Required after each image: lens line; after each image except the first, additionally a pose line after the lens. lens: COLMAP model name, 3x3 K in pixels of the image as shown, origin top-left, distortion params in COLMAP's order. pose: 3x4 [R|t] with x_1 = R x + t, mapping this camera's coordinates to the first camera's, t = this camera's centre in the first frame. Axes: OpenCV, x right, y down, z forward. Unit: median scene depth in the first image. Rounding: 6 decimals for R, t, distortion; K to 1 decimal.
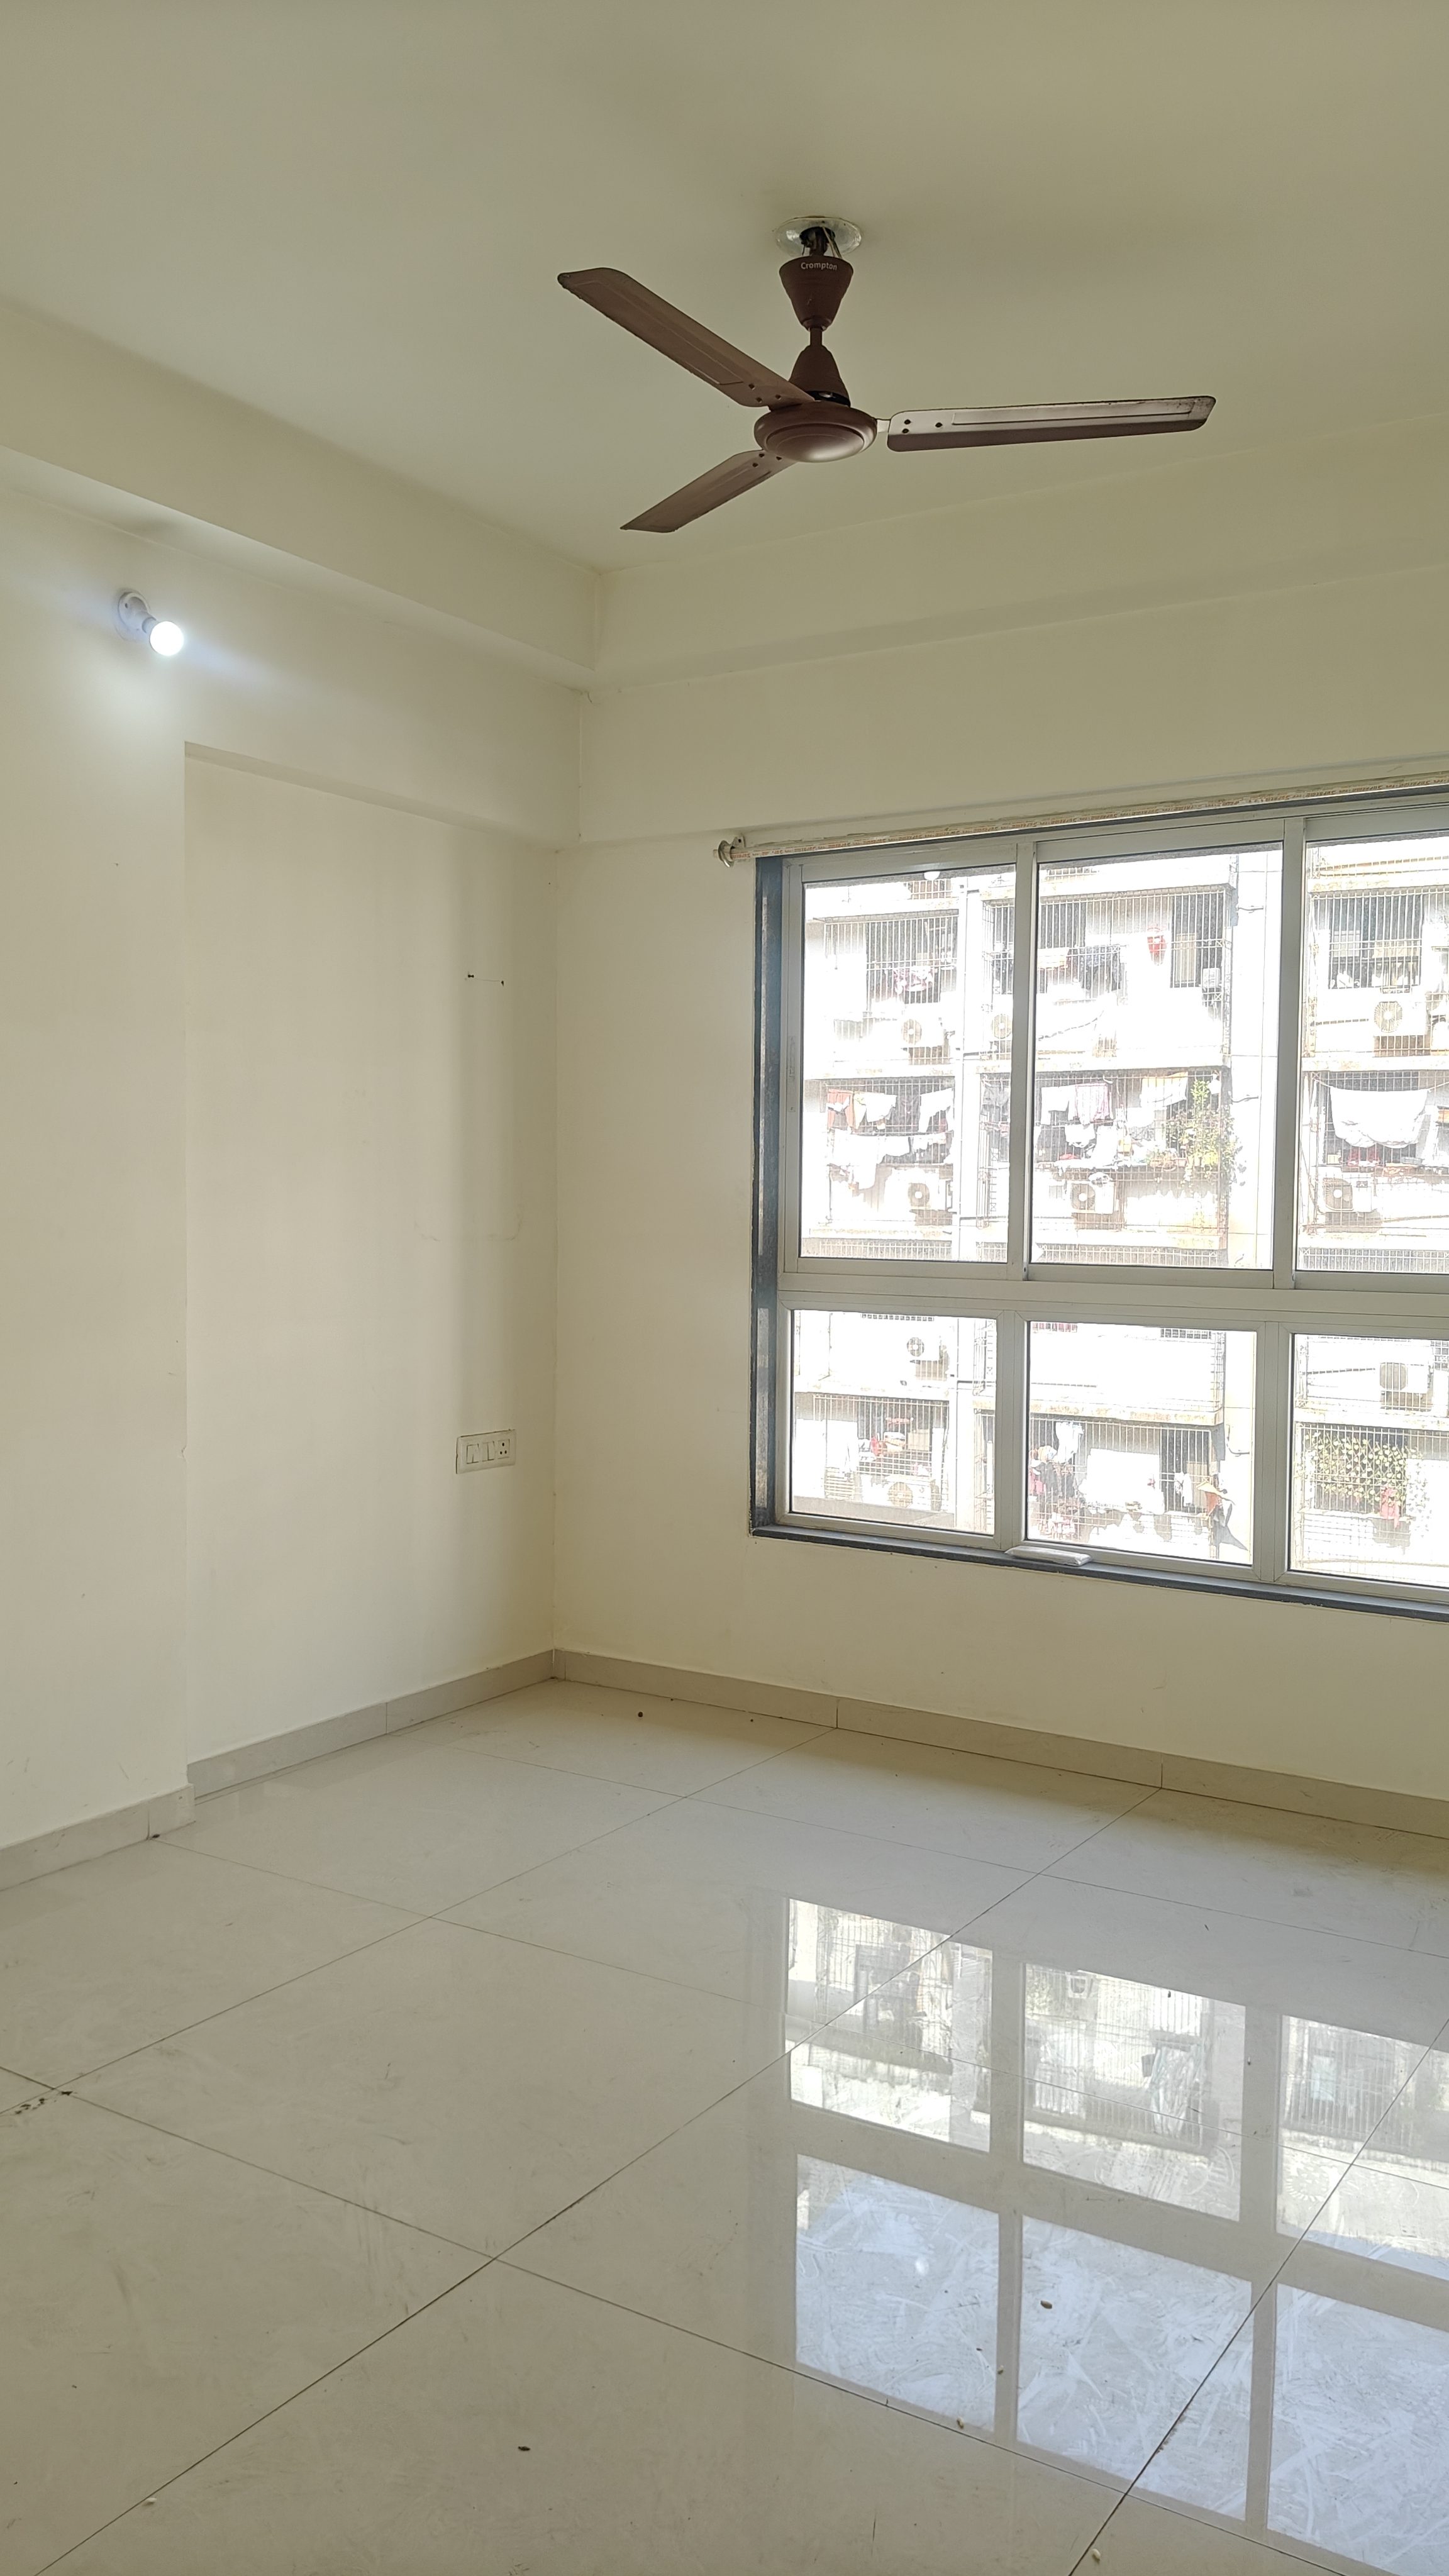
lens RADIAL K [[1922.5, 0, 597.0], [0, 1922.5, 1295.9], [0, 0, 1]] dist [0.004278, -0.108499]
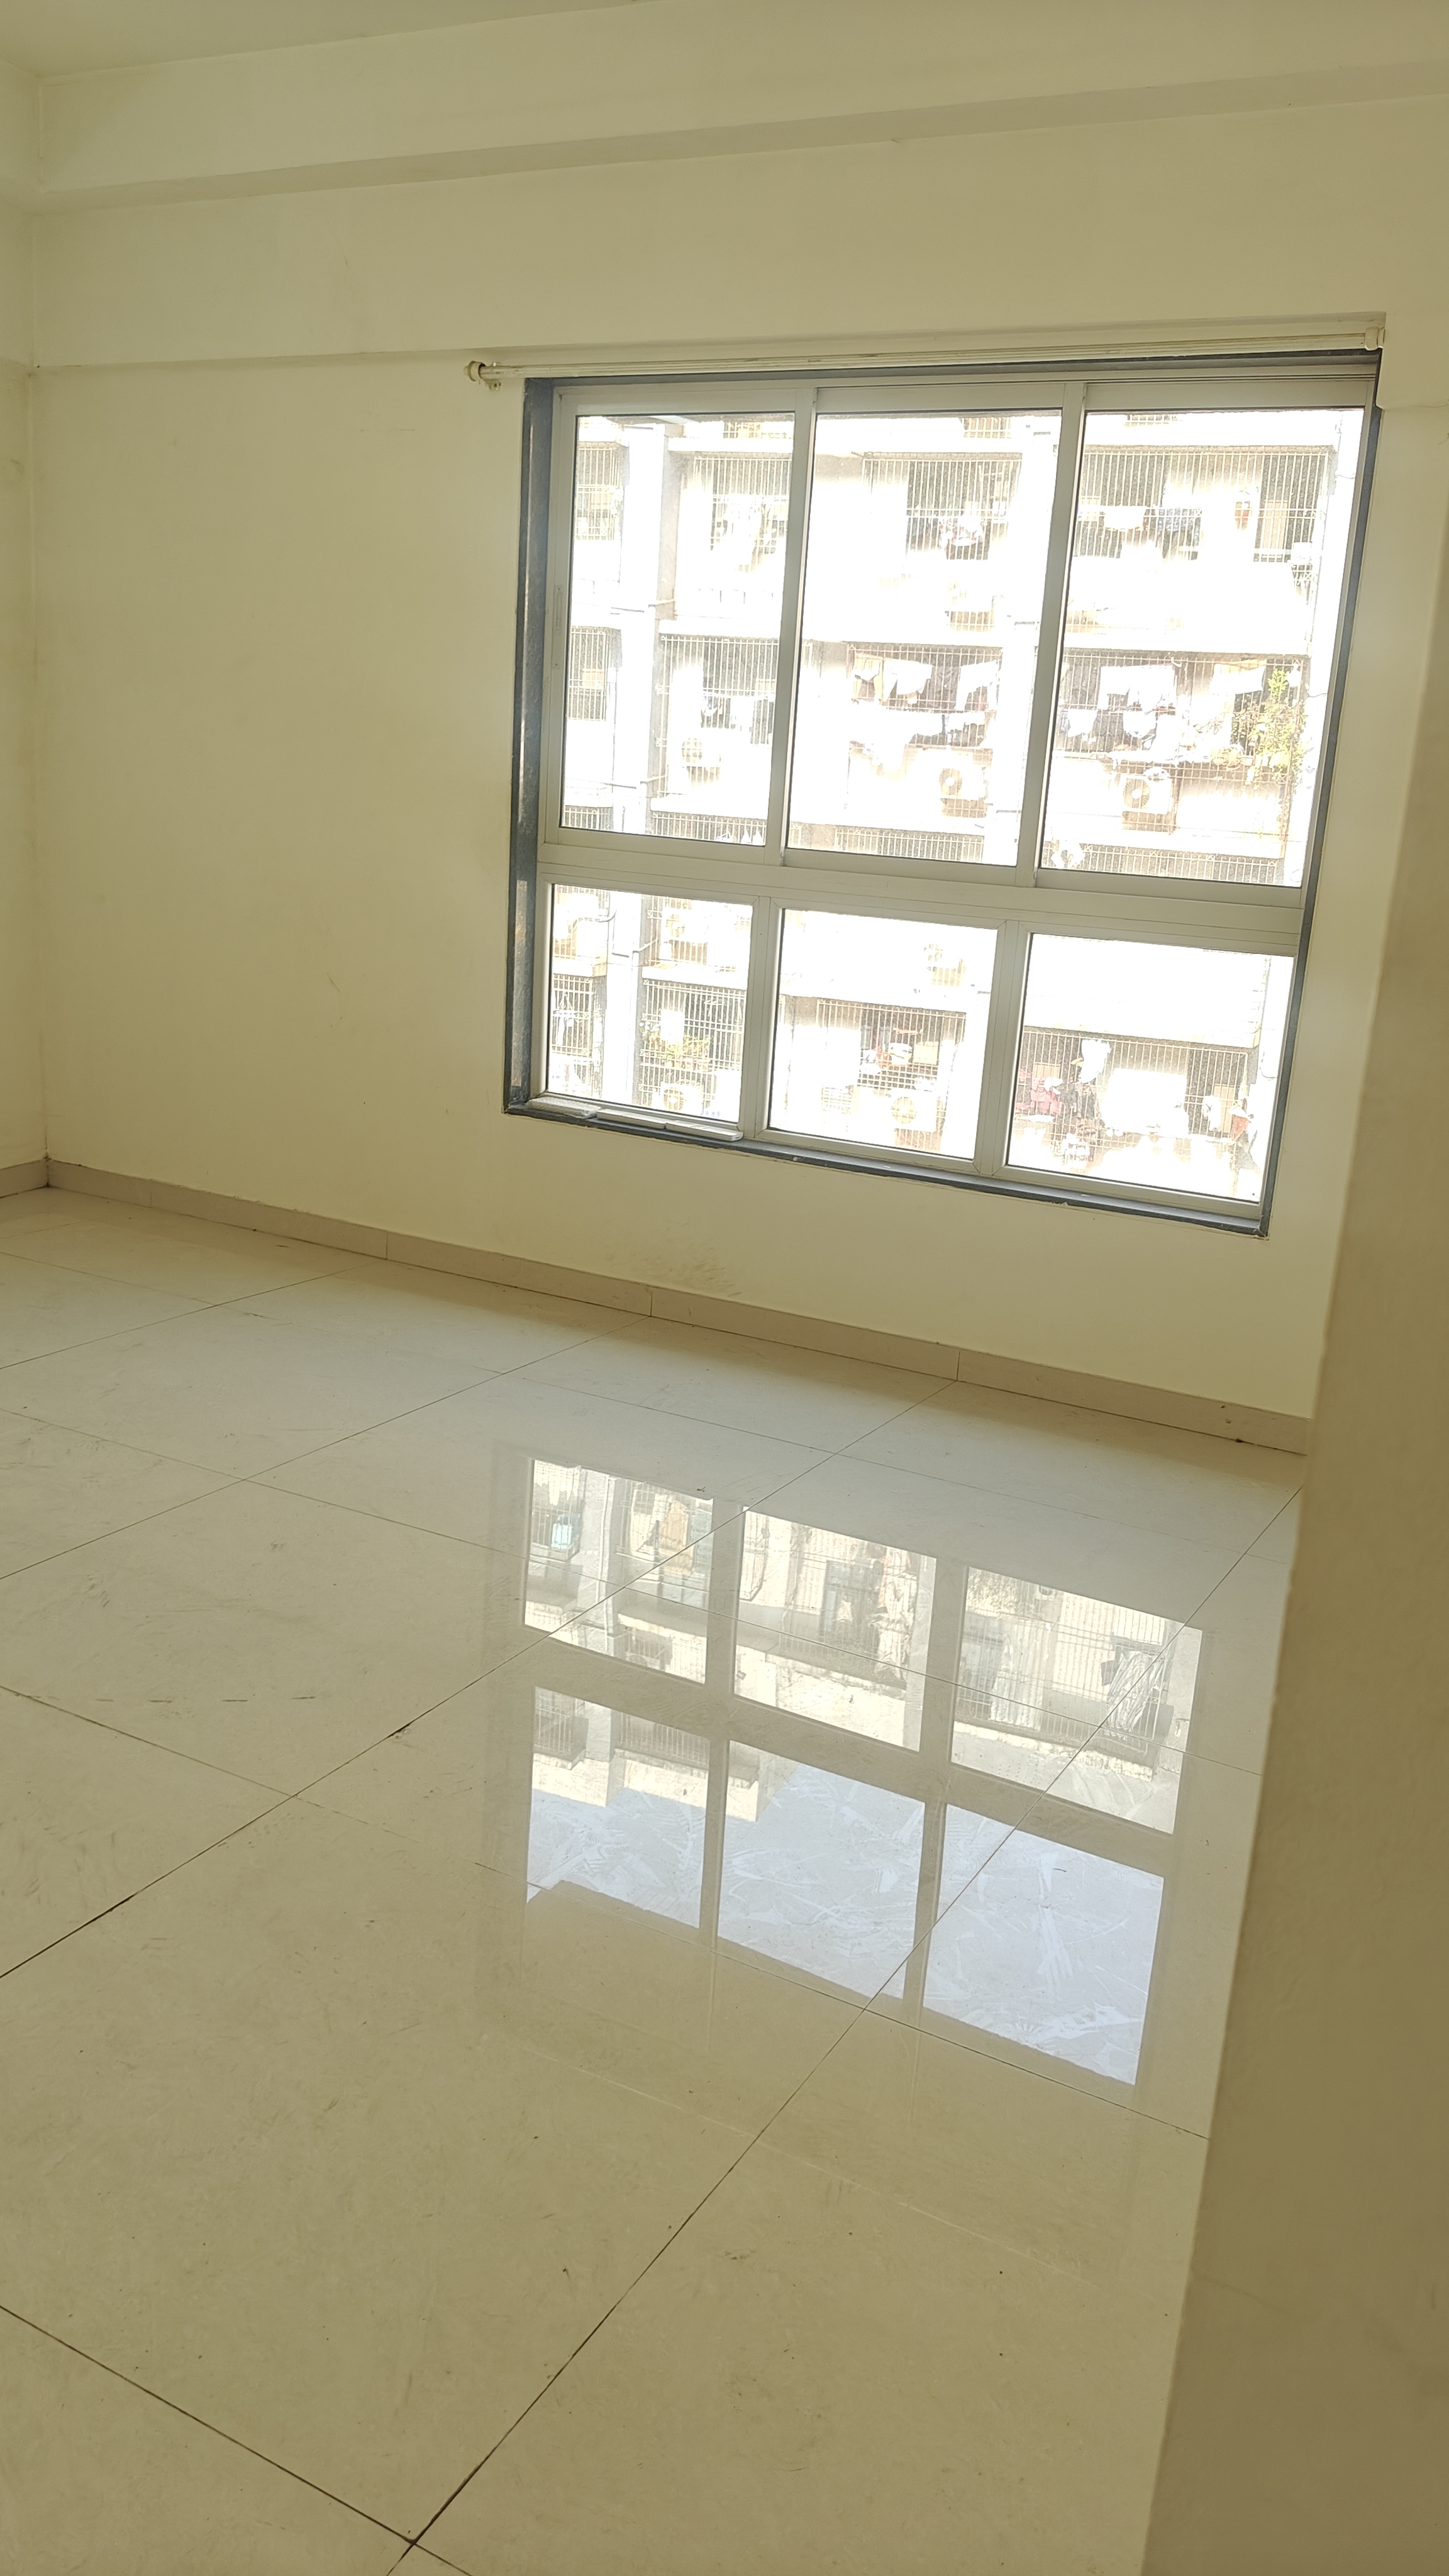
lens RADIAL K [[1922.5, 0, 597.0], [0, 1922.5, 1295.9], [0, 0, 1]] dist [0.004278, -0.108499]
pose [[0.987793, 0.004551, 0.155704, -0.137573], [-0.038728, 0.975362, 0.217183, -0.006387], [-0.150880, -0.220562, 0.963633, 0.099794]]
